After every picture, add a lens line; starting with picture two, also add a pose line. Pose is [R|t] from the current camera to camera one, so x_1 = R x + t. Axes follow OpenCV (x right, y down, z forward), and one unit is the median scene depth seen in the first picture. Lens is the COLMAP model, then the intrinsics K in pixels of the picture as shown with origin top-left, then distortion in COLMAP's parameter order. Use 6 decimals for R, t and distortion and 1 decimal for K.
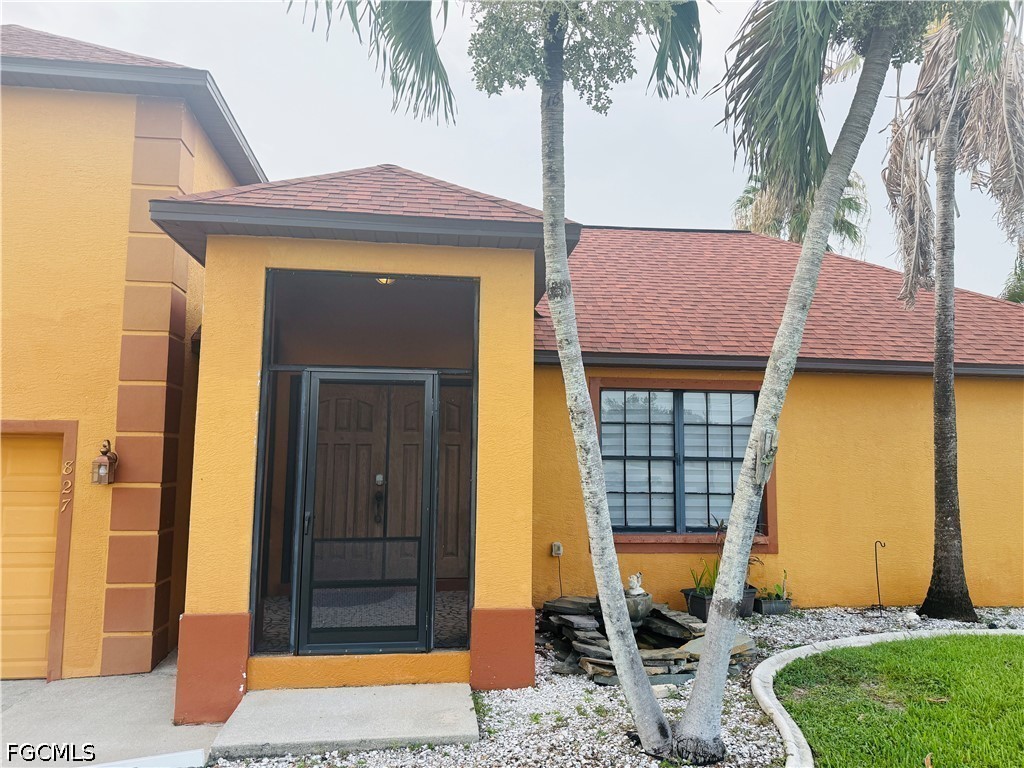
lens RADIAL K [[721.8, 0, 512.8], [0, 721.8, 361.5], [0, 0, 1]] dist [0.029459, -0.001122]
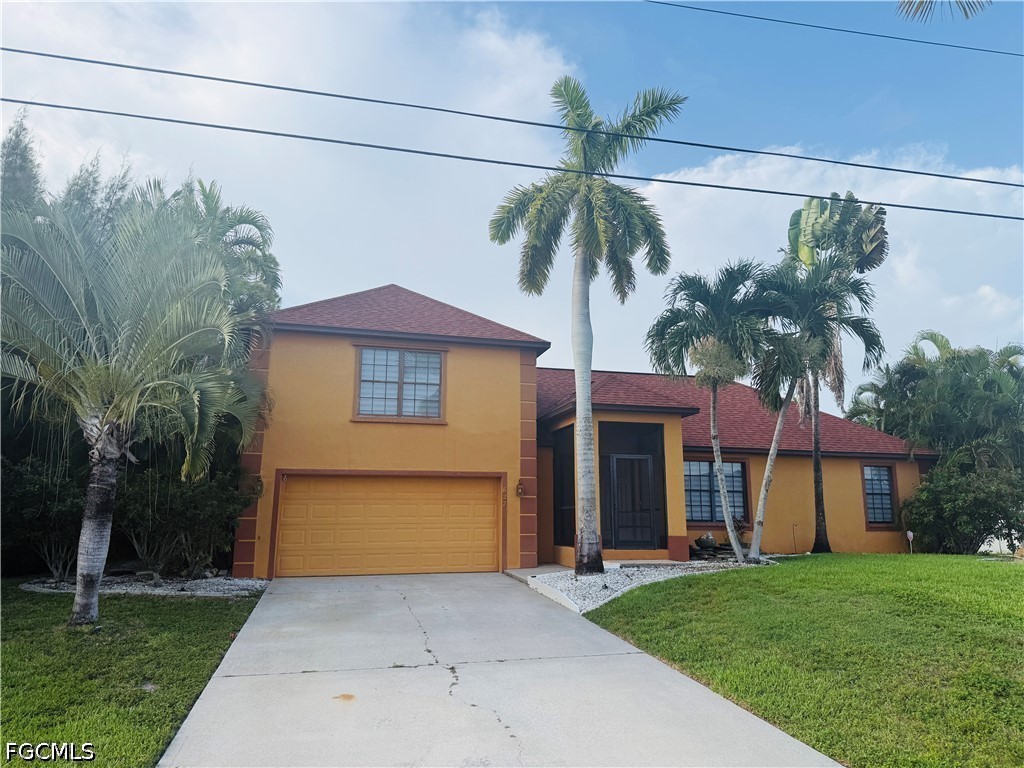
lens RADIAL K [[712.9, 0, 514.4], [0, 712.9, 387.7], [0, 0, 1]] dist [0.122937, -0.177621]
pose [[0.990387, 0.011484, 0.137849, -0.754663], [-0.001505, 0.997383, -0.072281, -0.029800], [-0.138318, 0.071378, 0.987812, -1.280802]]
